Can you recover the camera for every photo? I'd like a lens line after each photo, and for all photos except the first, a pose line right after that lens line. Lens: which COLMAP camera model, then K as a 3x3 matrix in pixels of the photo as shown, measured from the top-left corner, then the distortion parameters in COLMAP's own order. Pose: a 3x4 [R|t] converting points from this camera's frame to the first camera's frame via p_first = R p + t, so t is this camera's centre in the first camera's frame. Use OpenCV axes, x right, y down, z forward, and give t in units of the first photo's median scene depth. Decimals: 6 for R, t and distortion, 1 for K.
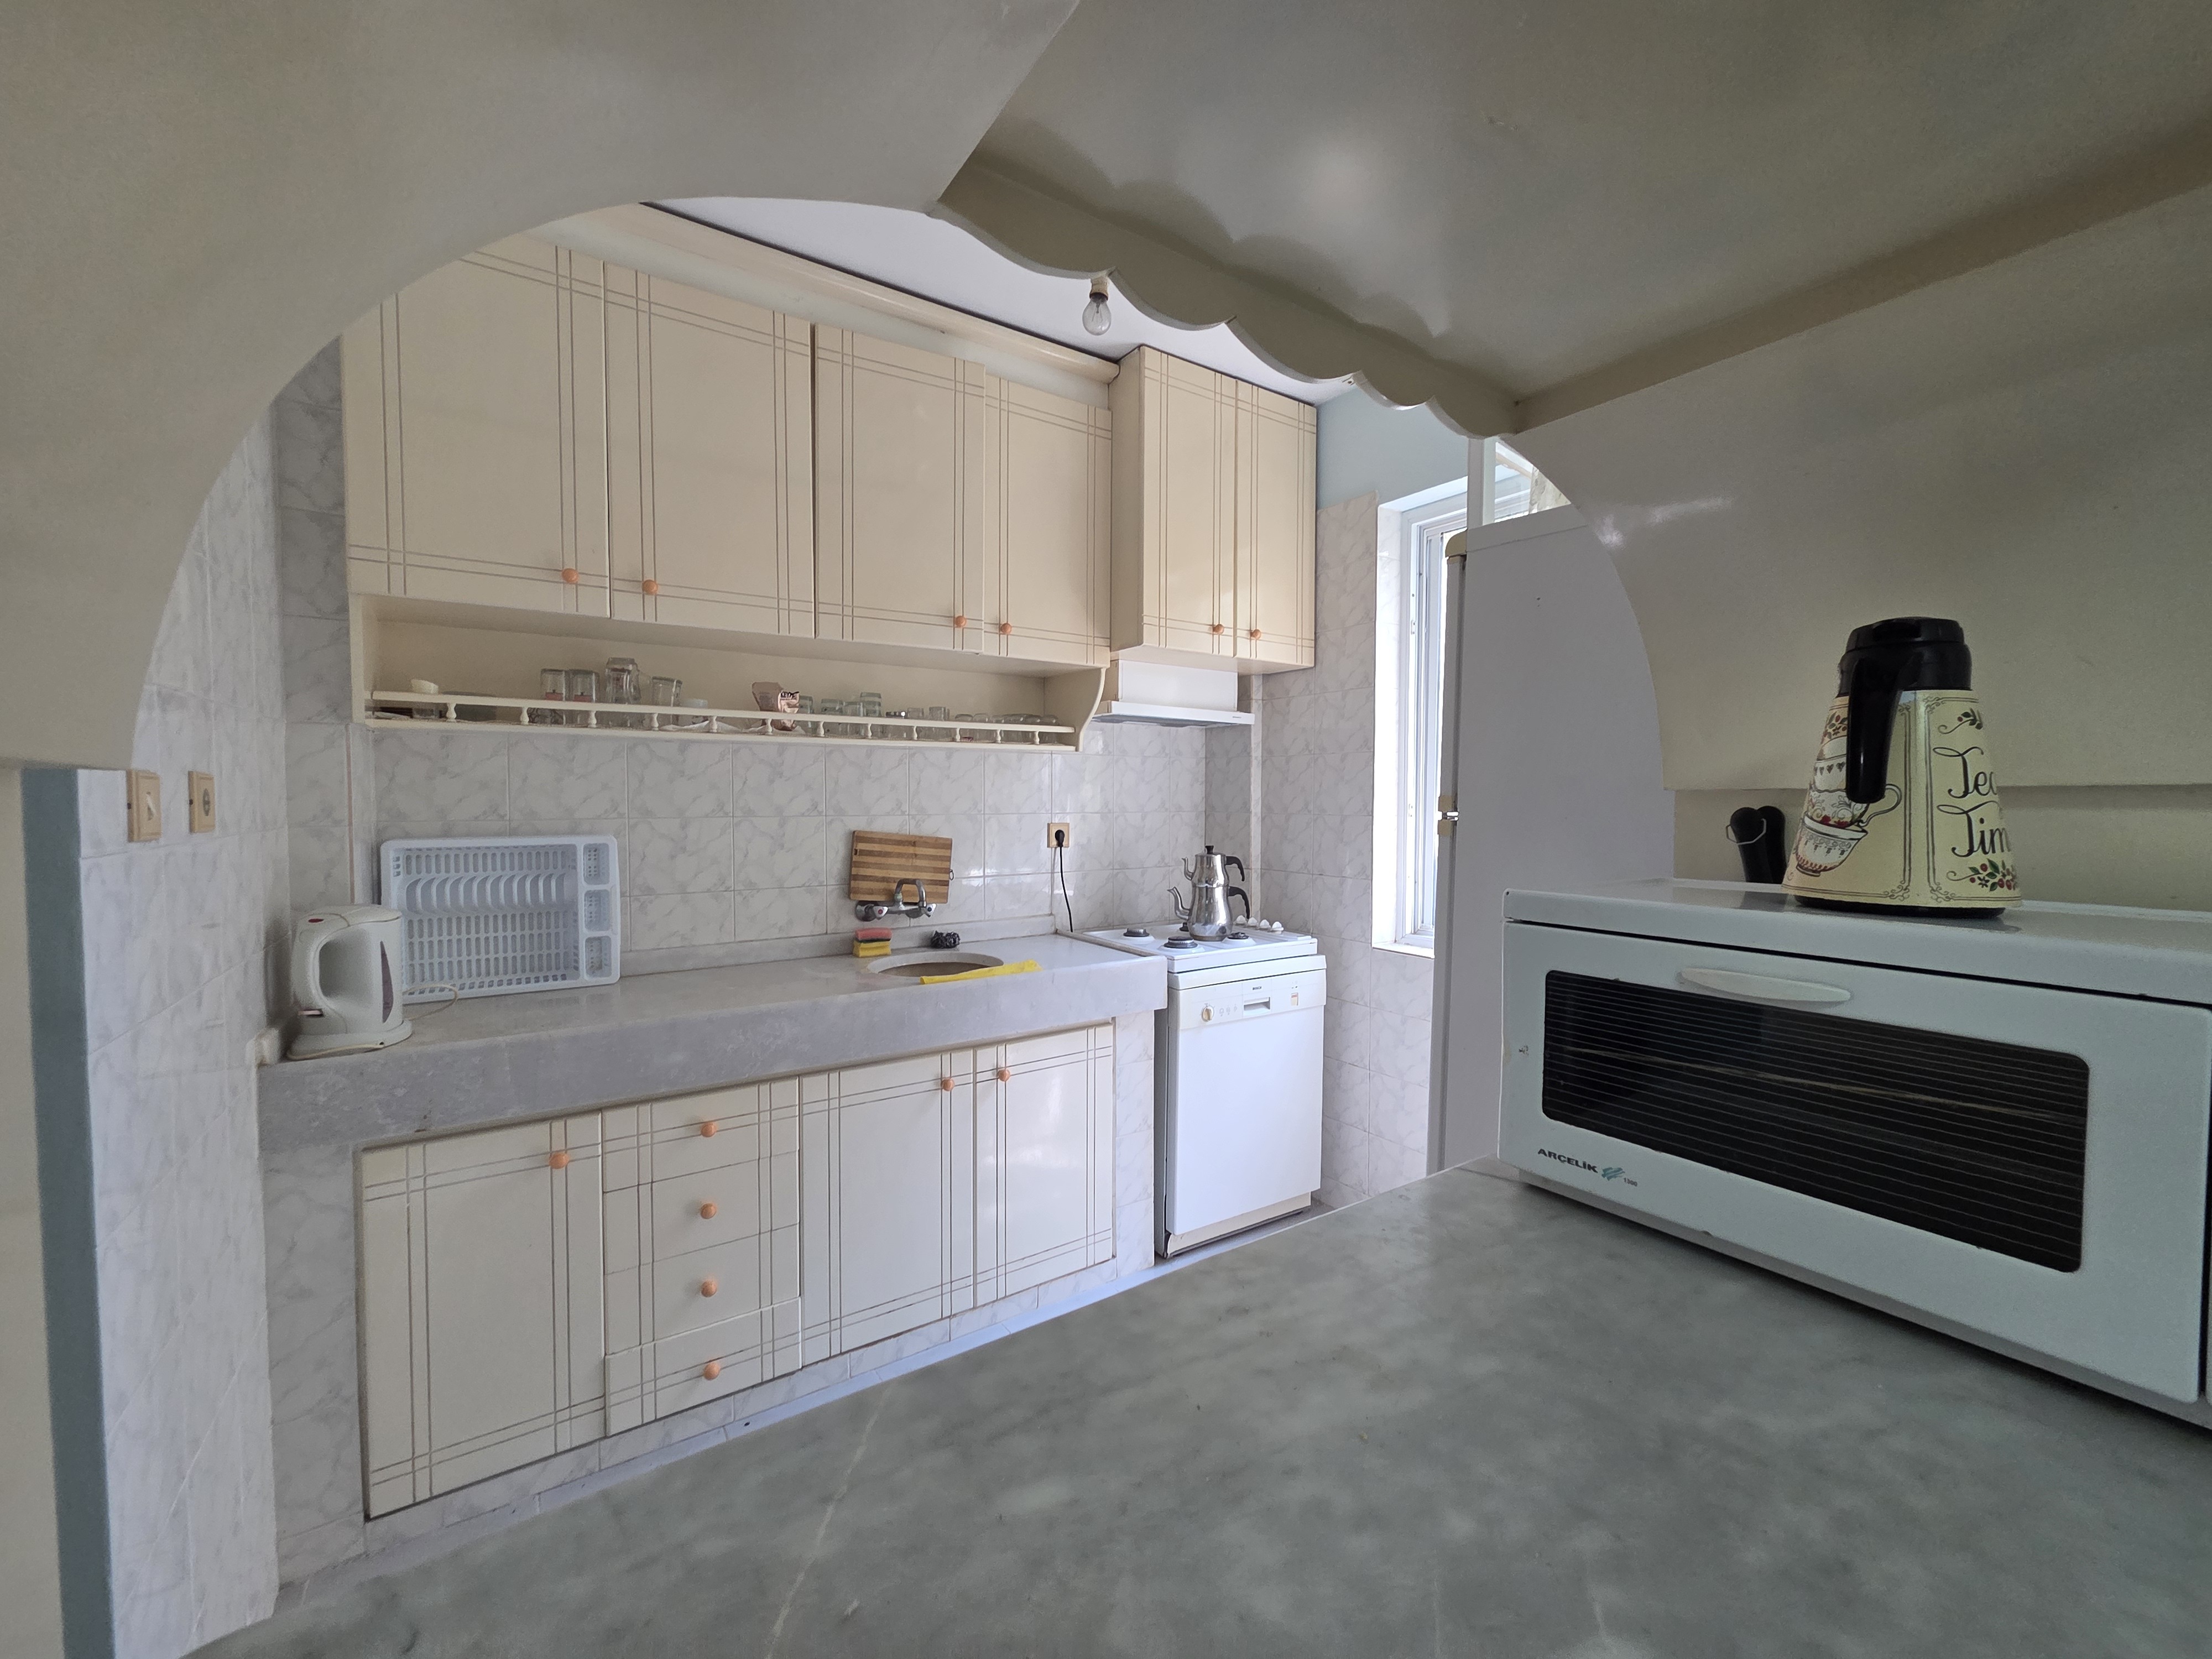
lens RADIAL K [[904.2, 0, 1118.1], [0, 904.2, 828.8], [0, 0, 1]] dist [-0.000335, 0.000603]
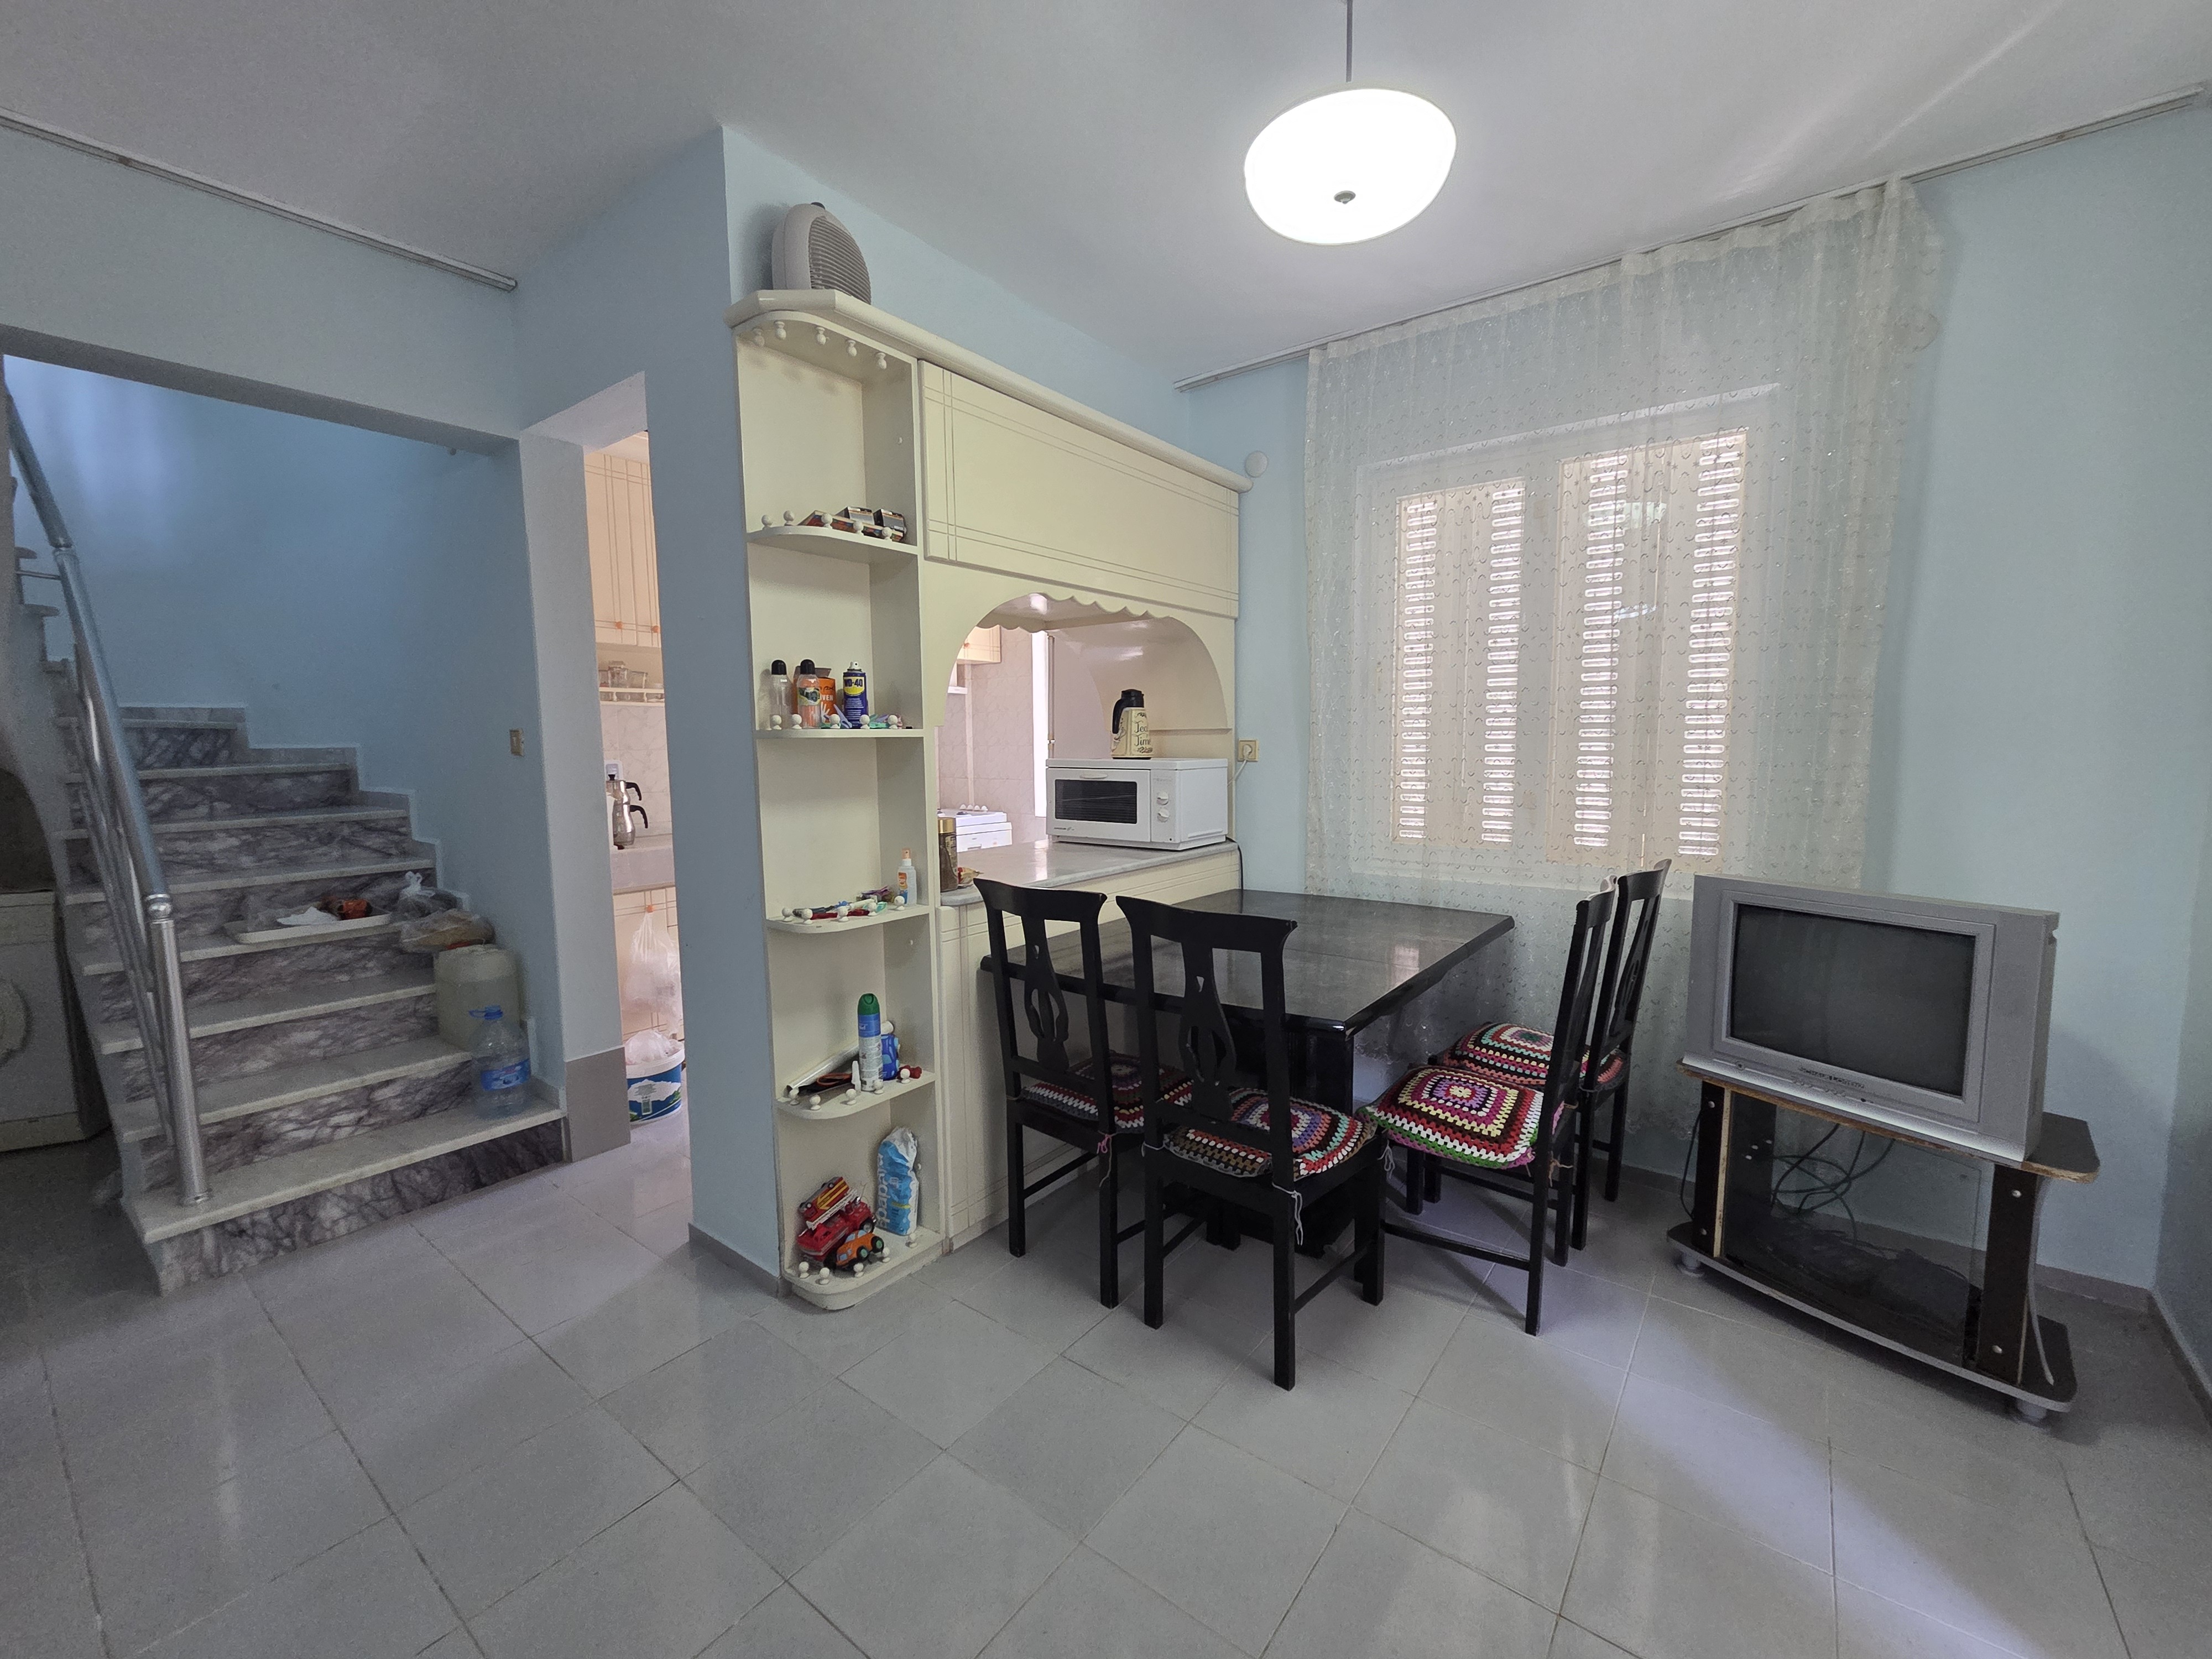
lens RADIAL K [[904.2, 0, 1112.1], [0, 904.2, 833.2], [0, 0, 1]] dist [-0.000335, 0.000603]
pose [[0.950056, -0.041029, 0.309370, -0.155340], [0.019881, 0.997264, 0.071205, 0.038154], [-0.311445, -0.061499, 0.948272, -0.874527]]
